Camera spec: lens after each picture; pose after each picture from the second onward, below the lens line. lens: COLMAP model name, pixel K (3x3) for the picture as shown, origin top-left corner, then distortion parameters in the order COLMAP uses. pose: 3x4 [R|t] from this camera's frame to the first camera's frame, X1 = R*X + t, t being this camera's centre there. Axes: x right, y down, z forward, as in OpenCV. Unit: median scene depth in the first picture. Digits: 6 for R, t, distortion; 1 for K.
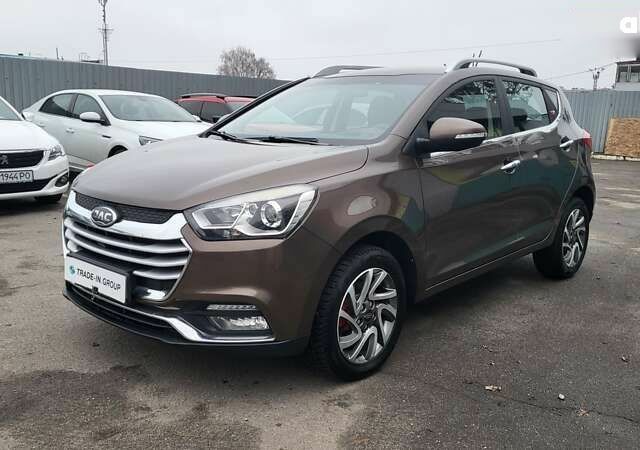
lens RADIAL K [[610.4, 0, 319.3], [0, 610.4, 235.0], [0, 0, 1]] dist [0.066131, -0.001782]
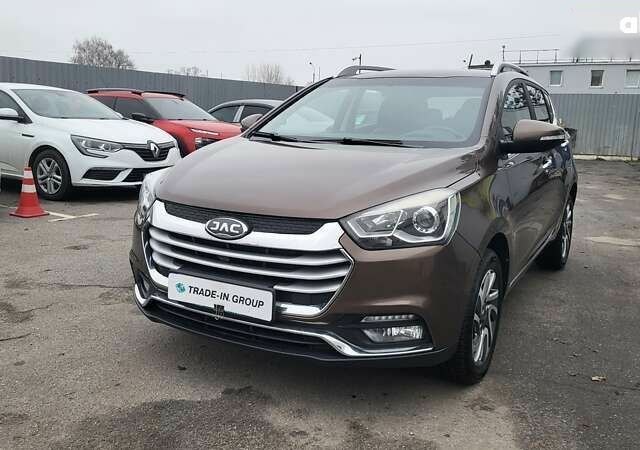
lens RADIAL K [[615.7, 0, 319.4], [0, 615.7, 224.7], [0, 0, 1]] dist [0.043550, -0.000737]
pose [[0.973938, -0.034218, 0.224219, -0.419247], [0.036789, 0.999296, -0.007297, -0.023214], [-0.223812, 0.015356, 0.974511, 0.071429]]
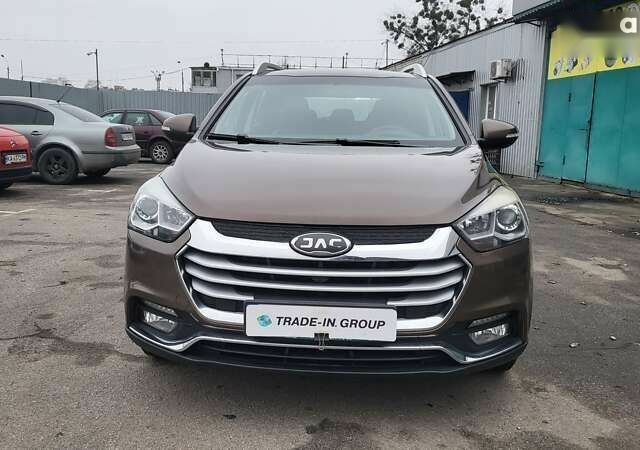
lens RADIAL K [[607.1, 0, 322.2], [0, 607.1, 225.9], [0, 0, 1]] dist [0.040446, -0.001849]
pose [[0.767516, -0.110928, 0.631359, -0.842369], [0.116746, 0.992631, 0.032479, -0.079026], [-0.630309, 0.048781, 0.774811, 0.383533]]
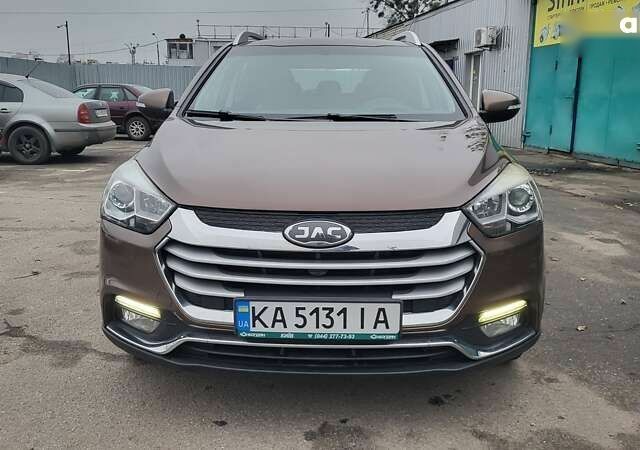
lens RADIAL K [[612.9, 0, 319.5], [0, 612.9, 221.5], [0, 0, 1]] dist [0.028957, -0.006197]
pose [[0.749248, -0.148968, 0.645319, -0.805600], [0.135207, 0.988259, 0.071152, -0.094420], [-0.648342, 0.033942, 0.760593, 0.451731]]
